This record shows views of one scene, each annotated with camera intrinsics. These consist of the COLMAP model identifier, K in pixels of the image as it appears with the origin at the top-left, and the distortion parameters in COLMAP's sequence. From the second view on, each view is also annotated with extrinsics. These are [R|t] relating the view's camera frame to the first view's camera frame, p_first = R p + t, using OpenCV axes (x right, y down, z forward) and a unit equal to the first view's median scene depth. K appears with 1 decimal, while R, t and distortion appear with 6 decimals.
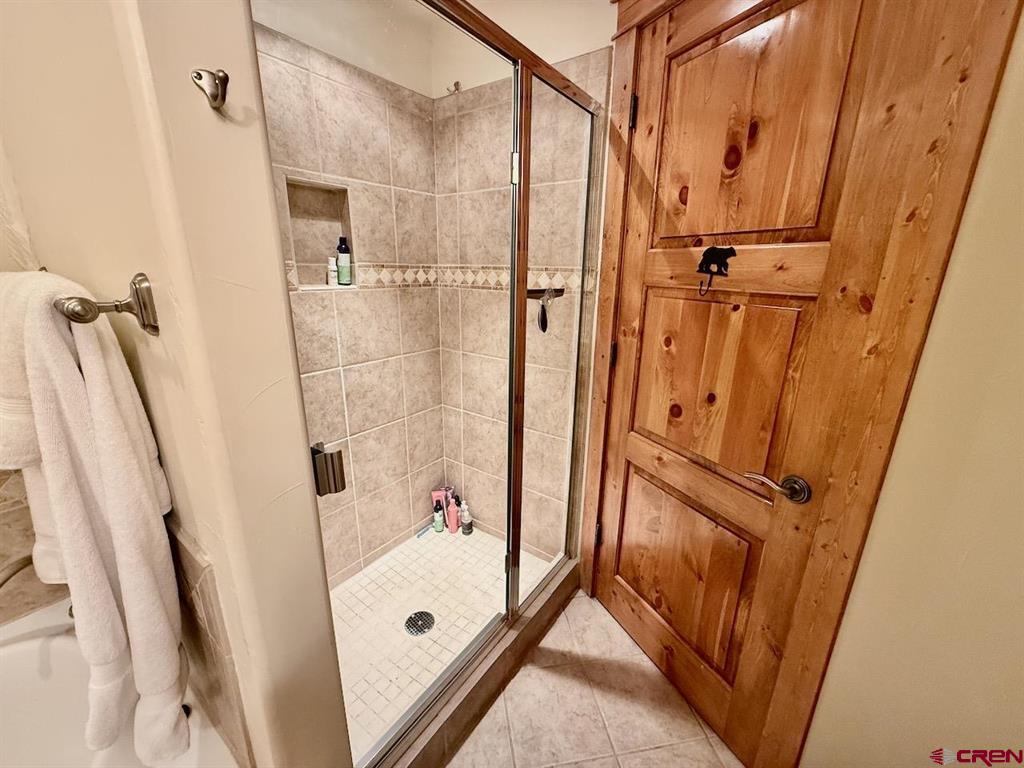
lens RADIAL K [[404.4, 0, 512.4], [0, 404.4, 383.5], [0, 0, 1]] dist [-0.003847, -0.001009]
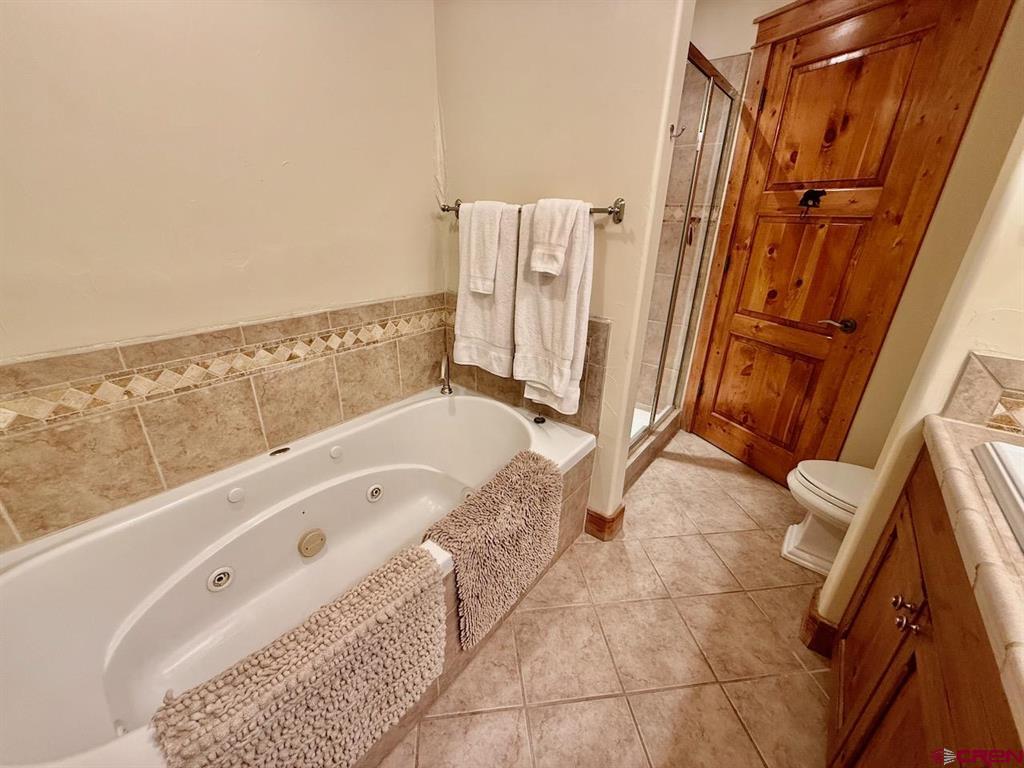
lens RADIAL K [[404.4, 0, 510.4], [0, 404.4, 385.3], [0, 0, 1]] dist [-0.003847, -0.001009]
pose [[0.999032, 0.018660, -0.039835, -0.639384], [-0.013734, 0.992614, 0.120540, 0.273306], [0.041790, -0.119876, 0.991909, -0.780910]]
